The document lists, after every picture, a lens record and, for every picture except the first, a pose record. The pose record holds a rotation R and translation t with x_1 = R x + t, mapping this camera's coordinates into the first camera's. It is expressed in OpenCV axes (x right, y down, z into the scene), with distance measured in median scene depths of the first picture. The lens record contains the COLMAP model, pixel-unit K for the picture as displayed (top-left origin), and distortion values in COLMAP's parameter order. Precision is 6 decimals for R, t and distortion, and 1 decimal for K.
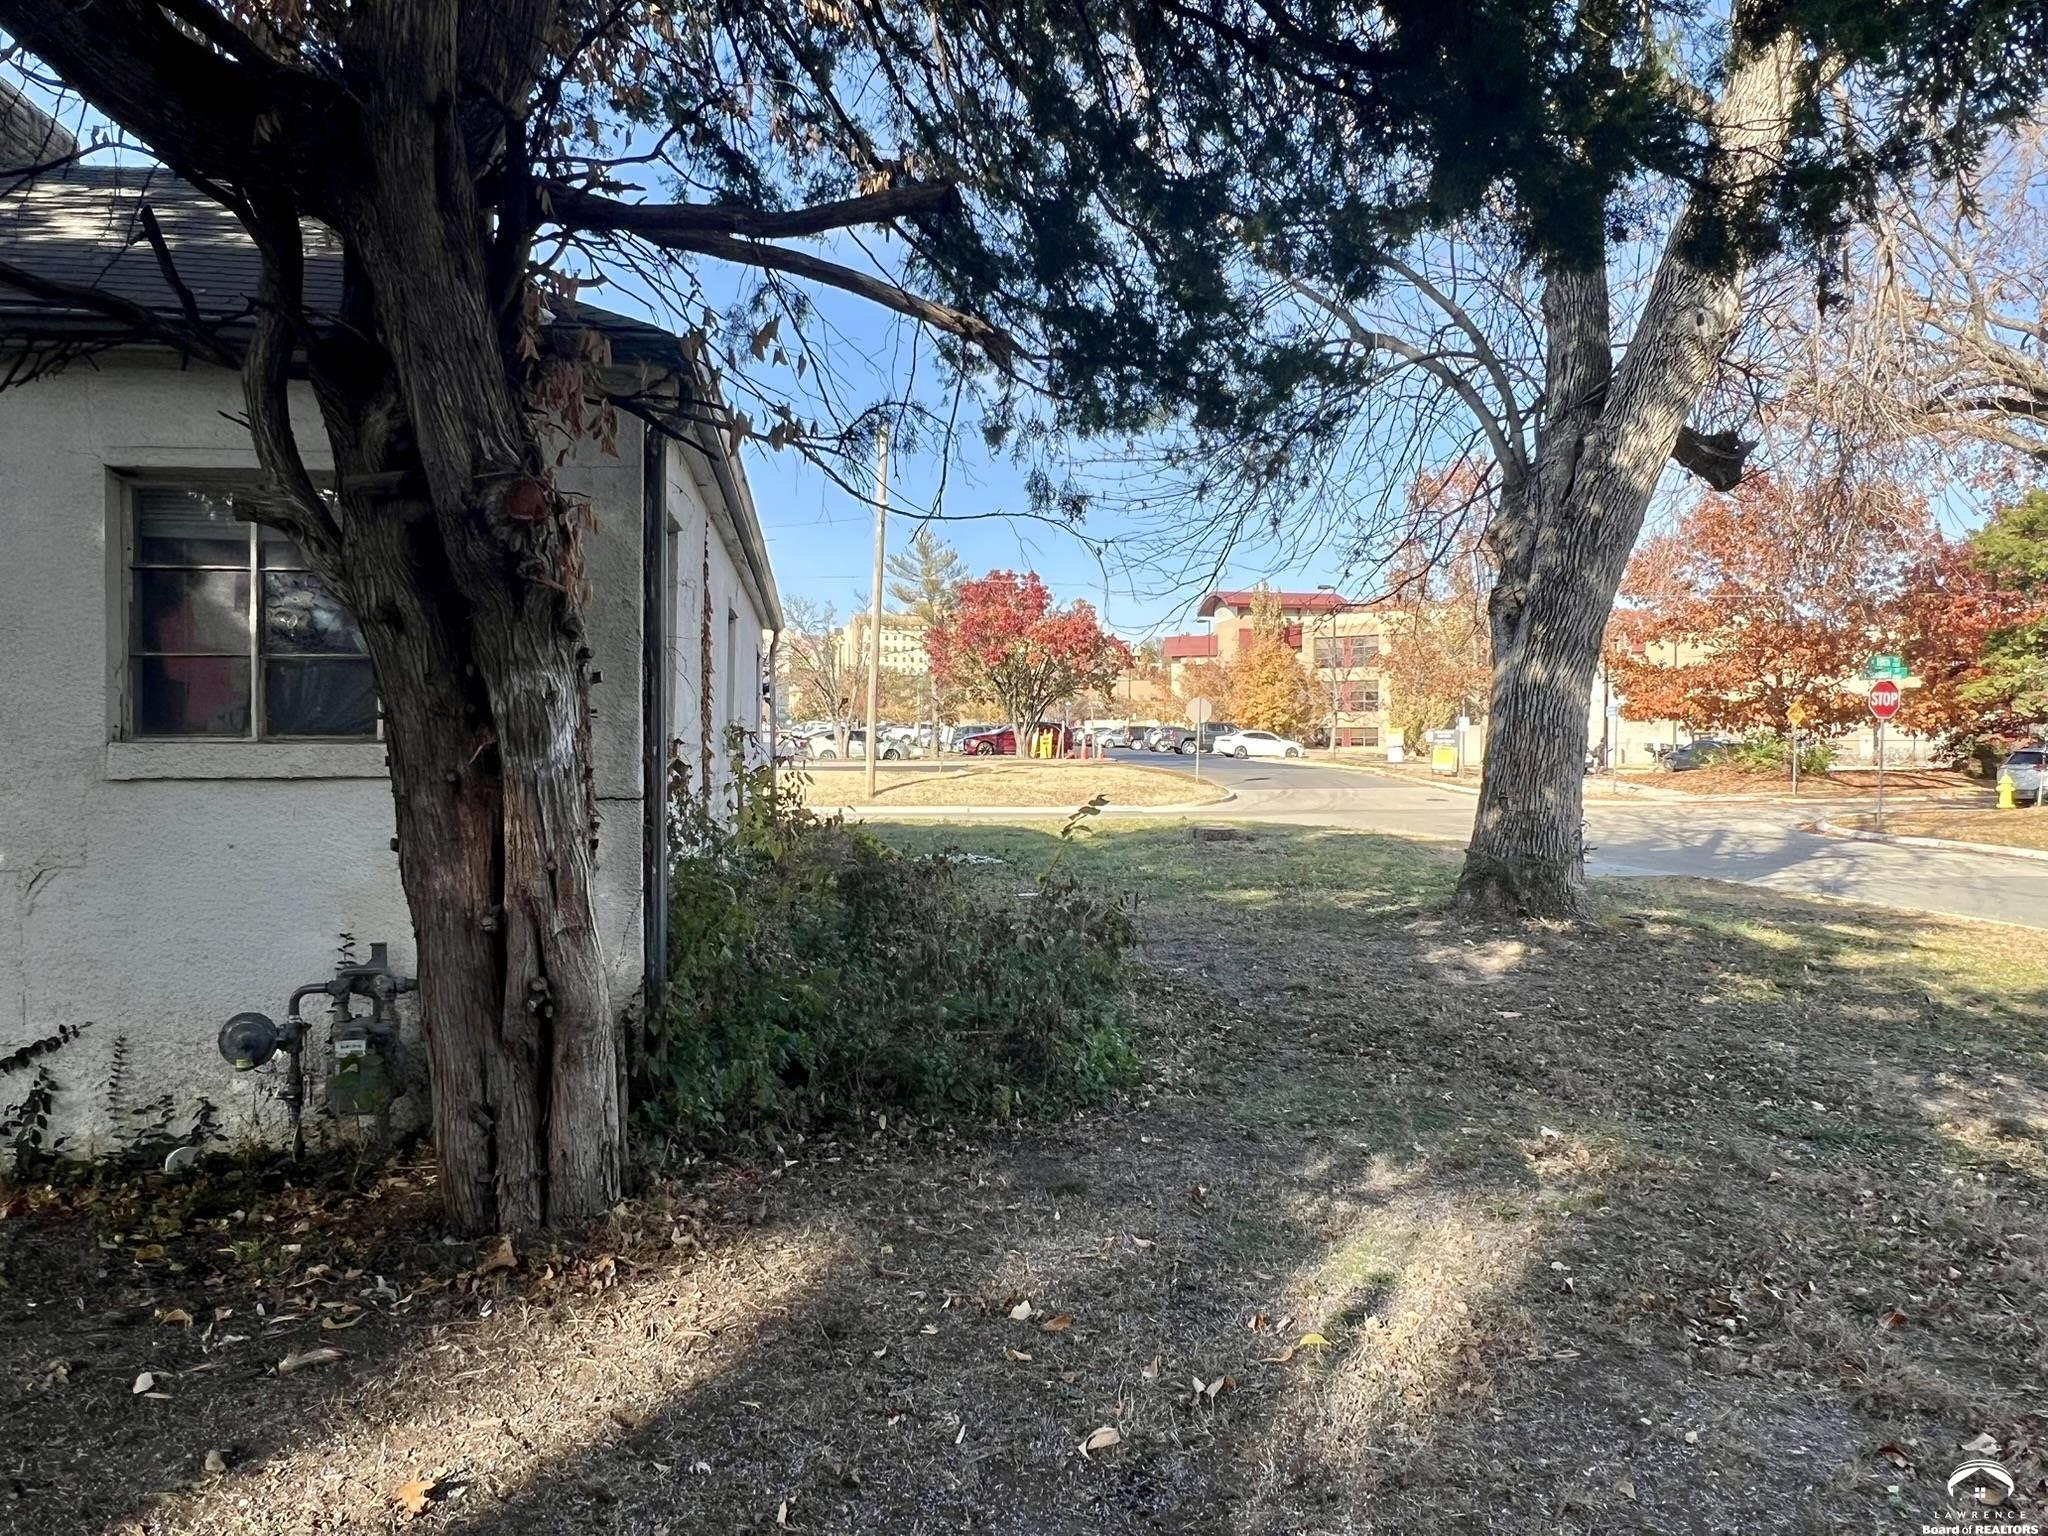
lens RADIAL K [[1405.8, 0, 1027.7], [0, 1405.8, 759.3], [0, 0, 1]] dist [-0.001865, -0.000014]
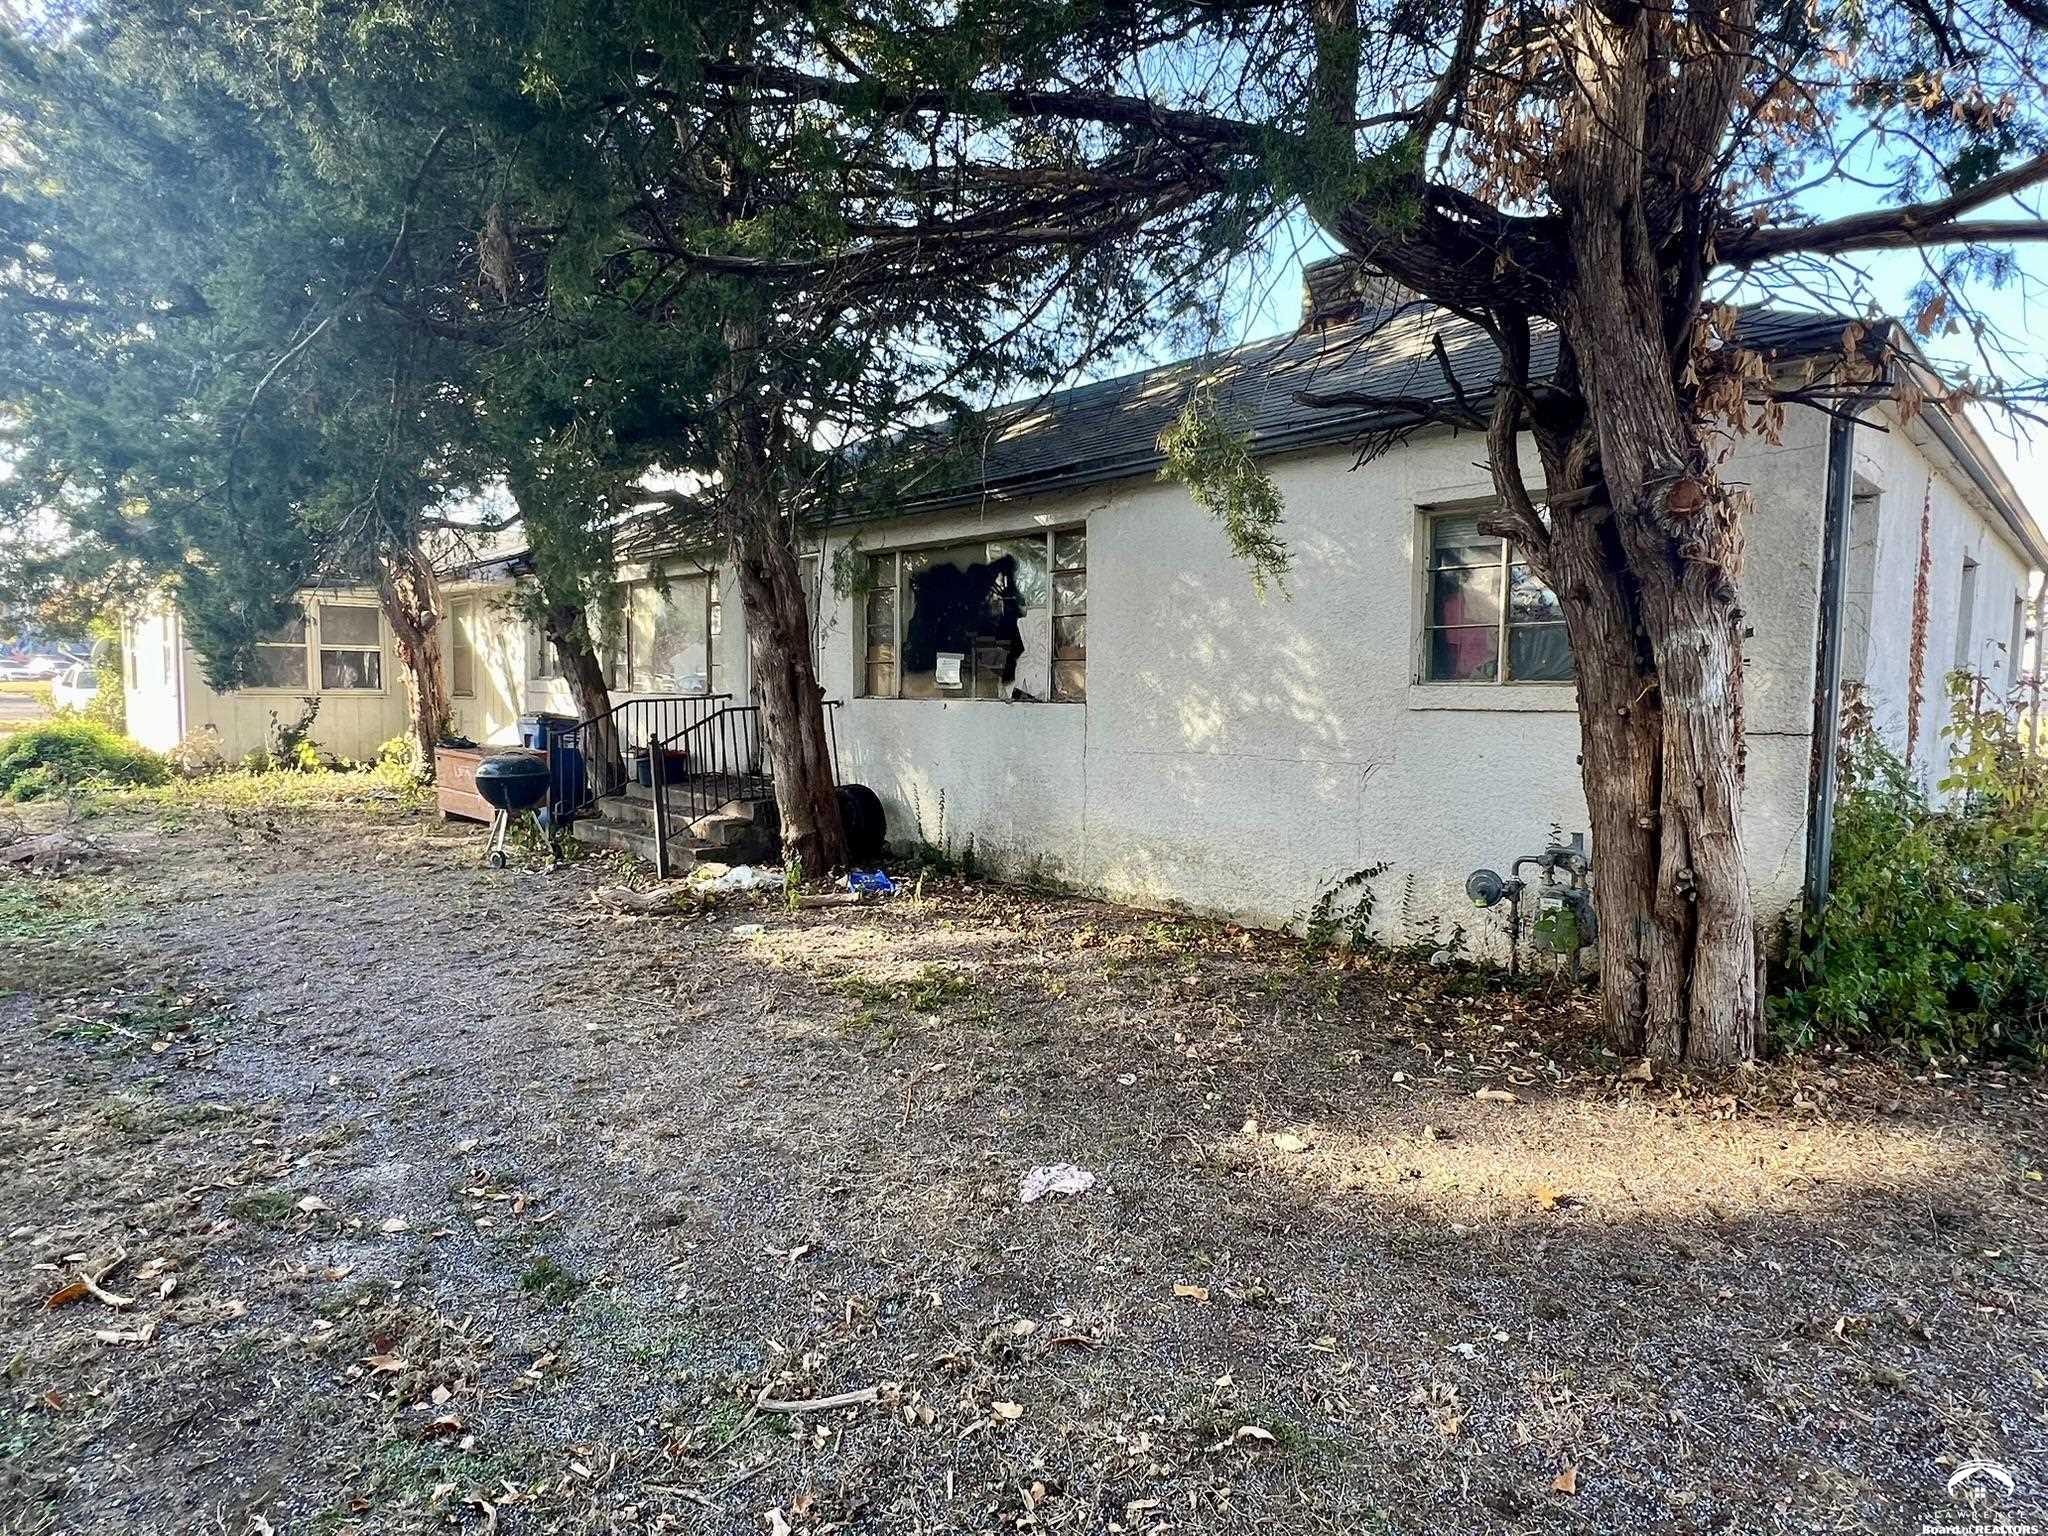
lens RADIAL K [[1099.6, 0, 1024.0], [0, 1099.6, 768.0], [0, 0, 1]] dist [-0.007373, -0.000717]
pose [[0.584406, 0.062277, -0.809068, 0.101283], [-0.012033, 0.997606, 0.068098, 0.001837], [0.811372, -0.030061, 0.583757, -0.071517]]
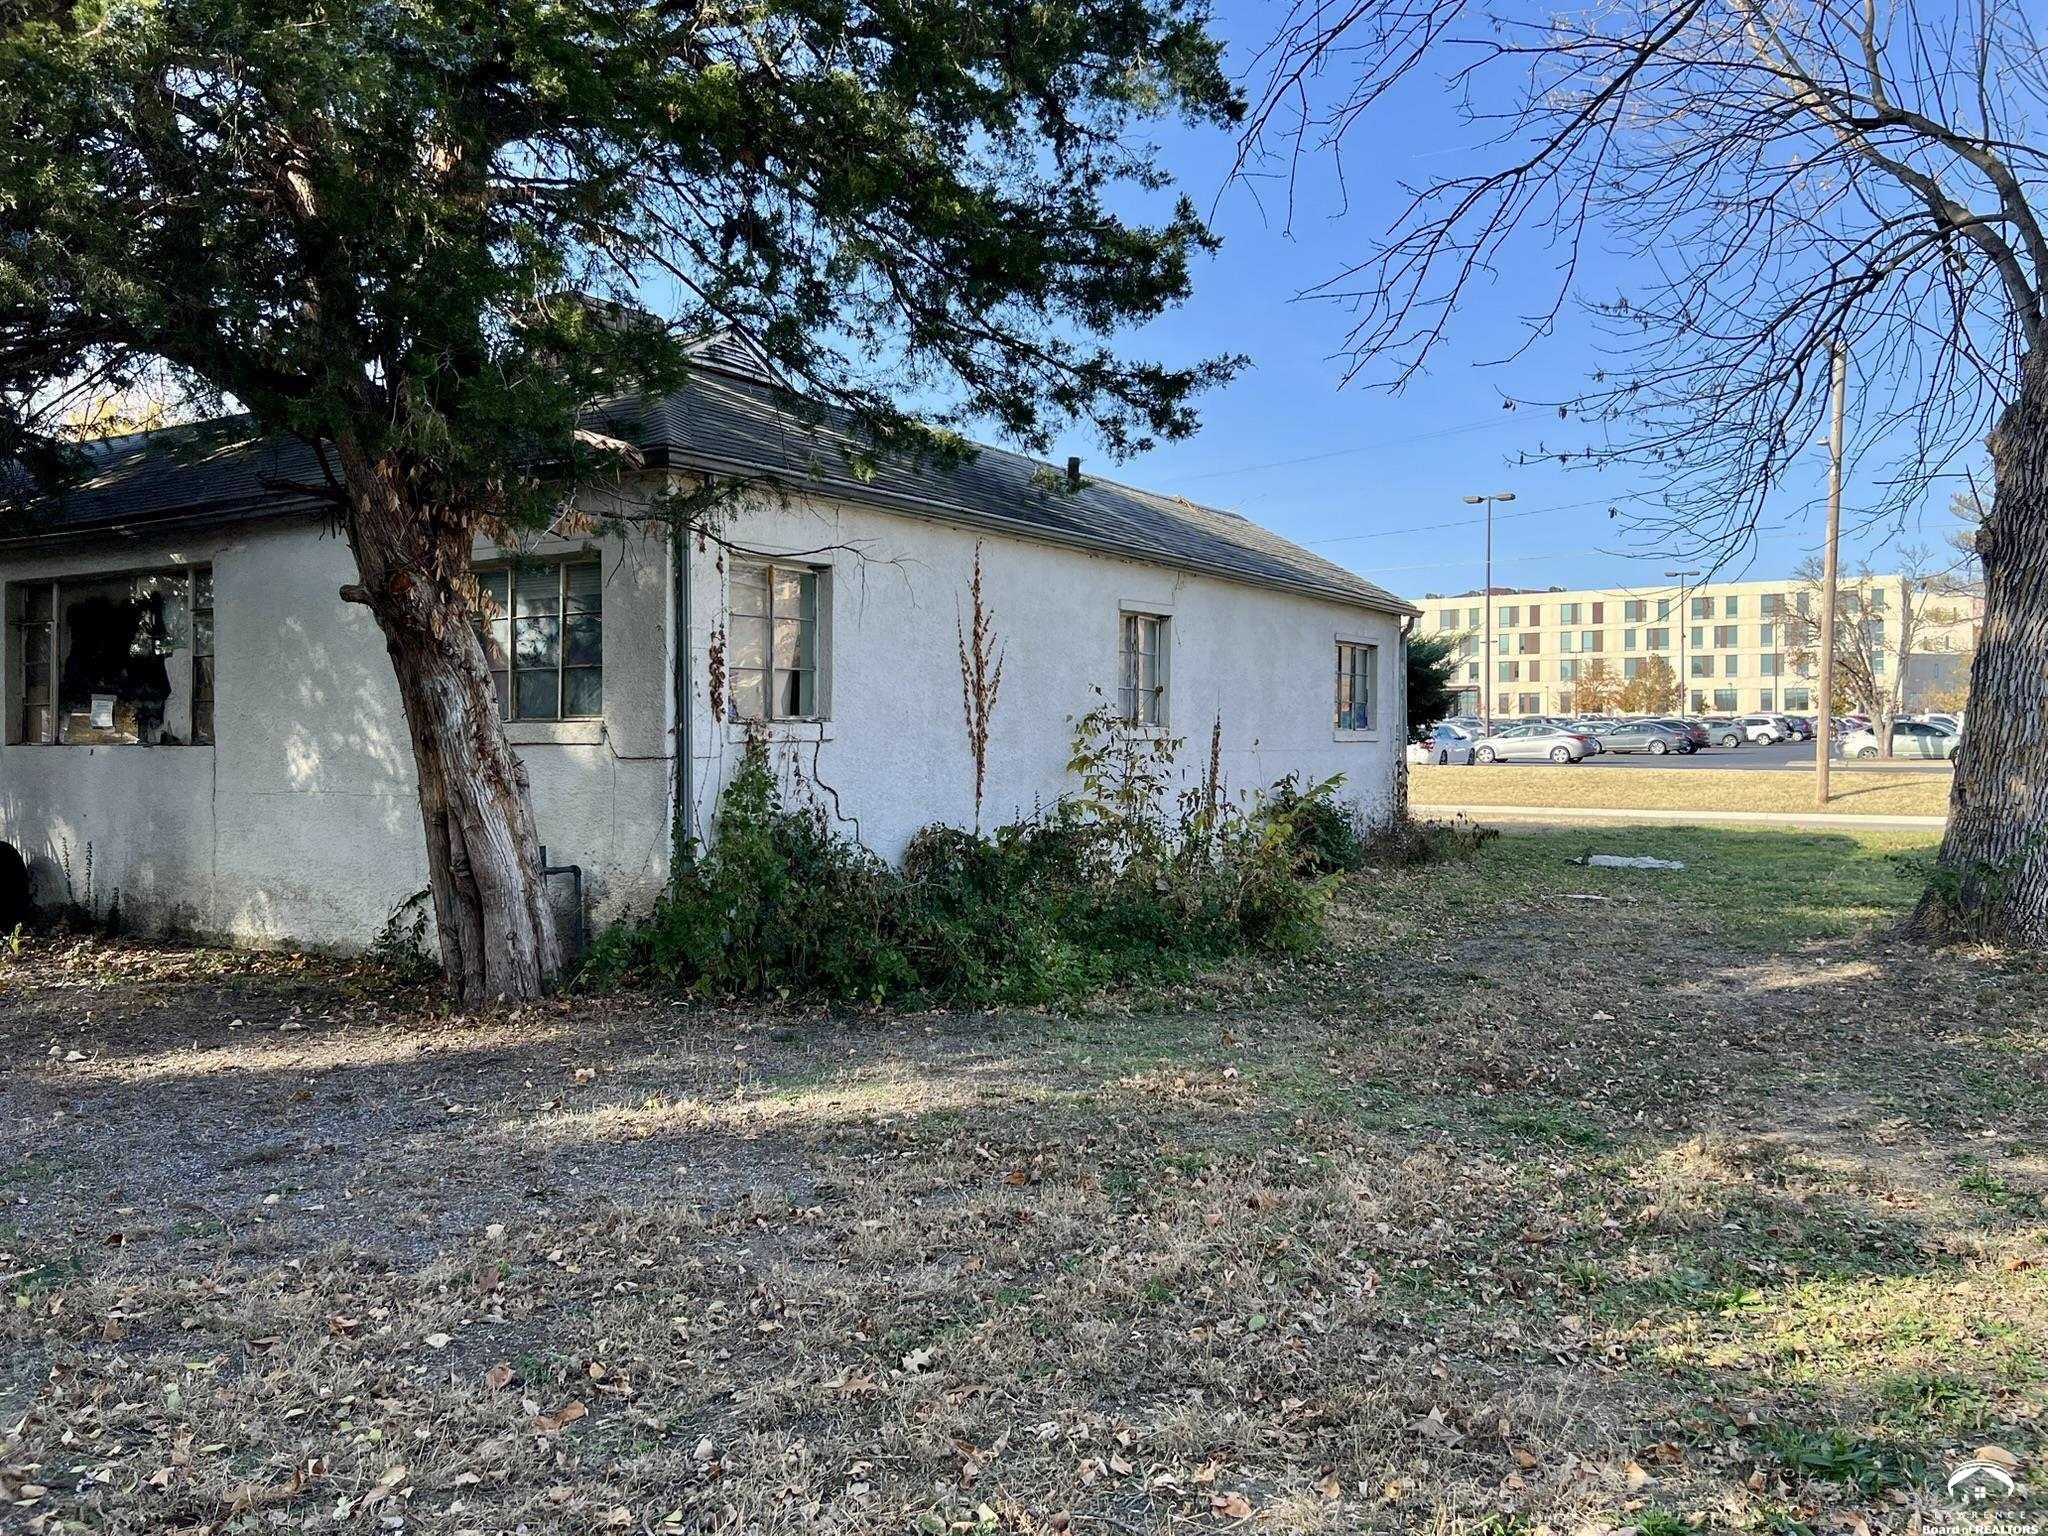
lens RADIAL K [[1654.7, 0, 1102.6], [0, 1654.7, 762.6], [0, 0, 1]] dist [0.116871, -0.197623]
pose [[0.759929, 0.003649, -0.649996, 1.558346], [-0.004353, 0.999990, 0.000525, 0.037430], [0.649992, 0.002430, 0.759938, -0.059322]]
